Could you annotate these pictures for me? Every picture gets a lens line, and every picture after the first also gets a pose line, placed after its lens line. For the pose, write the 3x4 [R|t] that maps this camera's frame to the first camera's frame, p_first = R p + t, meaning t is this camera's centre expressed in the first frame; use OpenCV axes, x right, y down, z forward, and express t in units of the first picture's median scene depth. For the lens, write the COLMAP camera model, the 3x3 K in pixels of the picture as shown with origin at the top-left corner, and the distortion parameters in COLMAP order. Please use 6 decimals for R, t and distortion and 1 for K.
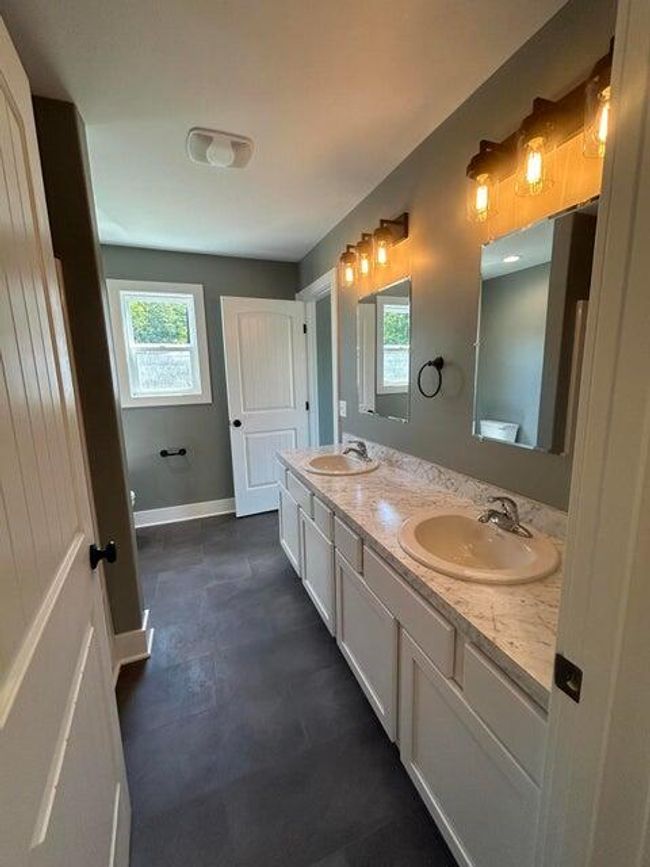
lens RADIAL K [[349.6, 0, 329.9], [0, 349.6, 433.2], [0, 0, 1]] dist [-0.002450, 0.000104]
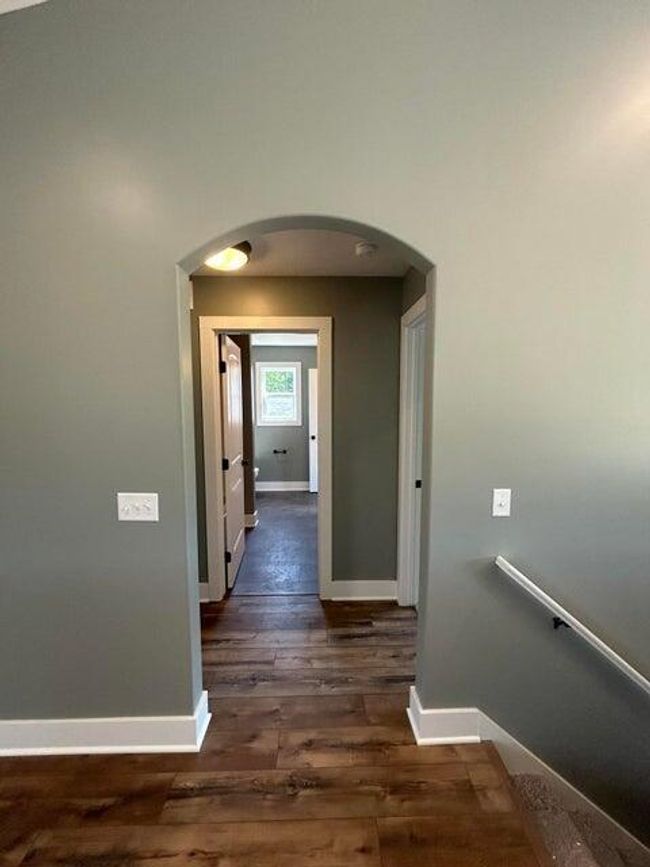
lens RADIAL K [[349.6, 0, 326.0], [0, 349.6, 433.9], [0, 0, 1]] dist [-0.002450, 0.000104]
pose [[0.938209, 0.051294, -0.342246, 0.401205], [-0.081565, 0.993869, -0.074641, 0.080159], [0.336319, 0.097945, 0.936641, -0.639578]]
